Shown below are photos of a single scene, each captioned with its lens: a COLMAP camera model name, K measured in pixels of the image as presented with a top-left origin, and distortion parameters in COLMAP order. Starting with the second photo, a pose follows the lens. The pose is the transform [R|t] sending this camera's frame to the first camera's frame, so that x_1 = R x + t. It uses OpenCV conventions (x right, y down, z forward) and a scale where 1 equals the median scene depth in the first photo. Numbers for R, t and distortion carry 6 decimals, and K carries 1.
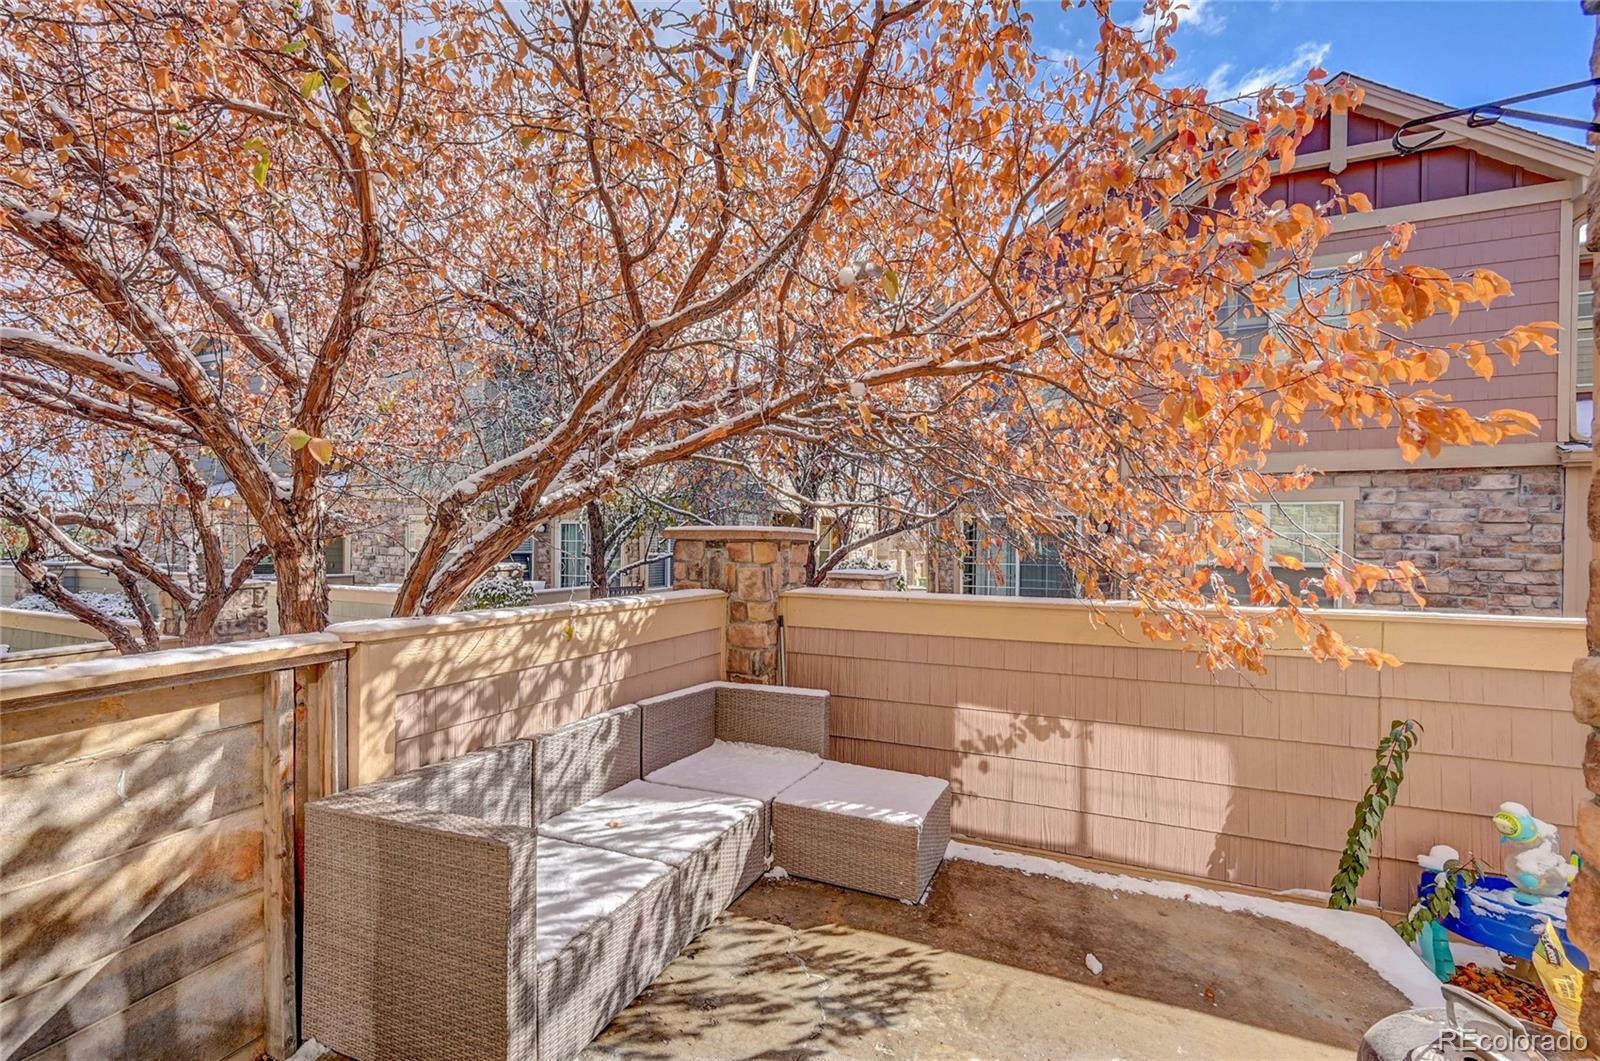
lens RADIAL K [[649.7, 0, 797.4], [0, 649.7, 541.3], [0, 0, 1]] dist [0.001163, -0.000426]
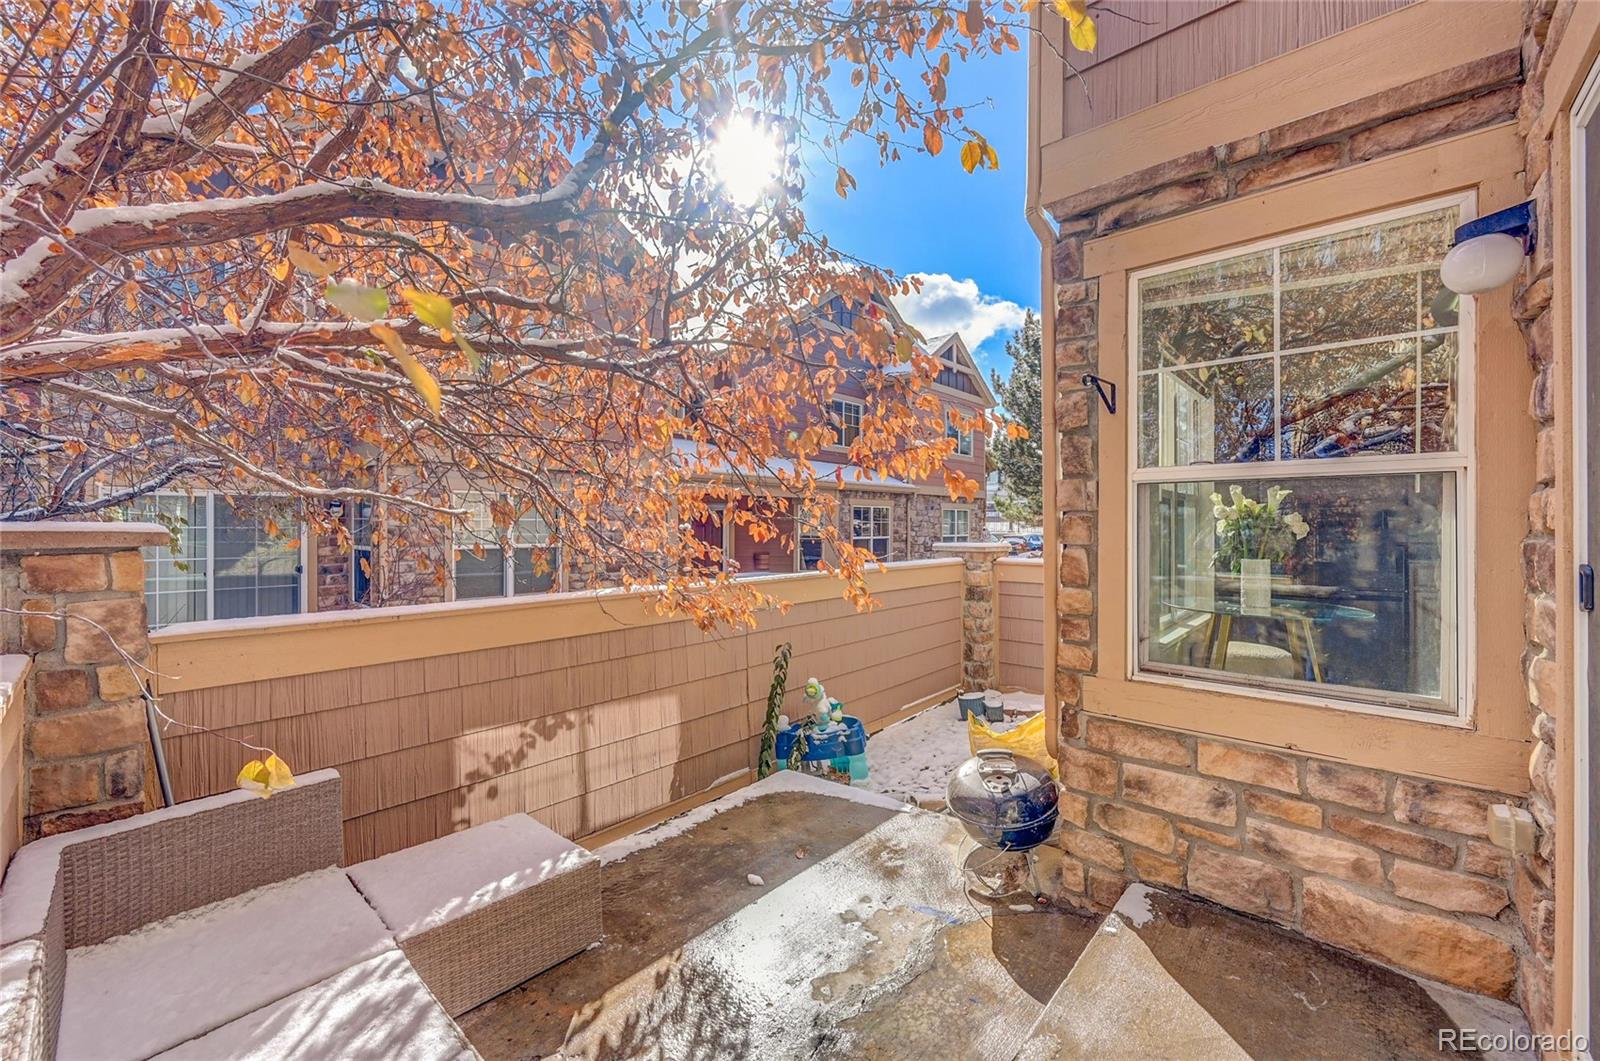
lens RADIAL K [[649.7, 0, 796.7], [0, 649.7, 520.2], [0, 0, 1]] dist [0.001163, -0.000426]
pose [[0.323367, 0.000482, 0.946273, -0.544639], [0.010638, 0.999935, -0.004144, -0.025165], [-0.946214, 0.011407, 0.323341, 0.399363]]
